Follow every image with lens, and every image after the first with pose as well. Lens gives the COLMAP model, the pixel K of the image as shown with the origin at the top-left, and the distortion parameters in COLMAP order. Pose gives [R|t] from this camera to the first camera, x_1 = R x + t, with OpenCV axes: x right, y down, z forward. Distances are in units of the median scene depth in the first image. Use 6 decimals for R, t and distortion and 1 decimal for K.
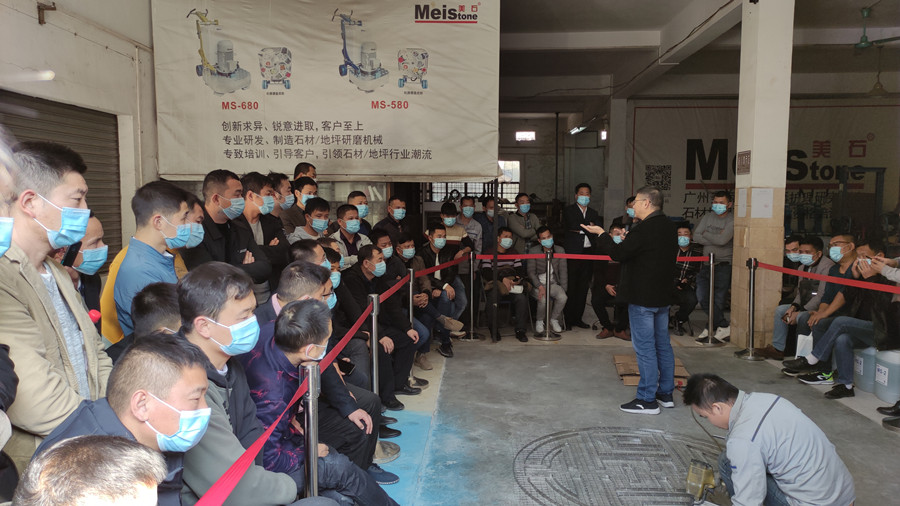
lens RADIAL K [[655.5, 0, 442.2], [0, 655.5, 247.0], [0, 0, 1]] dist [0.024678, -0.027777]
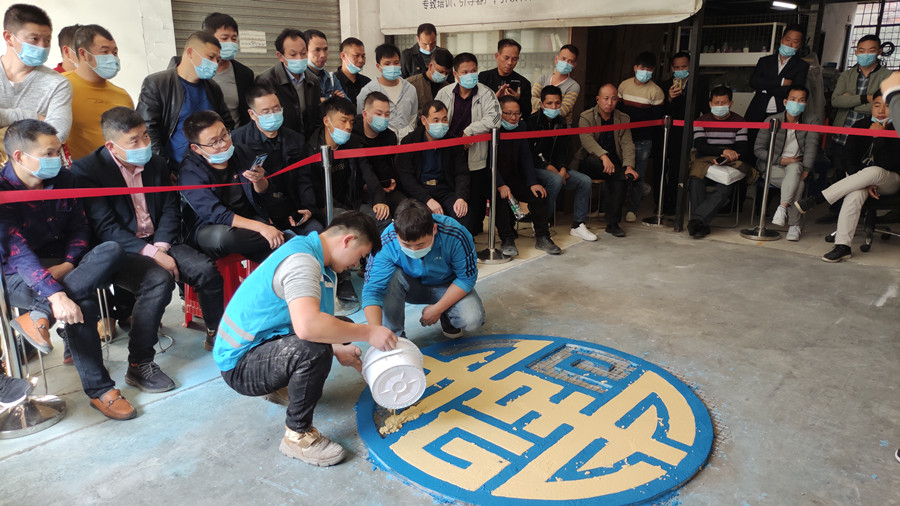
lens RADIAL K [[655.5, 0, 456.4], [0, 655.5, 253.3], [0, 0, 1]] dist [0.024678, -0.027777]
pose [[0.791432, 0.163025, -0.589116, 0.356163], [-0.040644, 0.975680, 0.215396, 0.008366], [0.609904, -0.146527, 0.778811, 0.207190]]
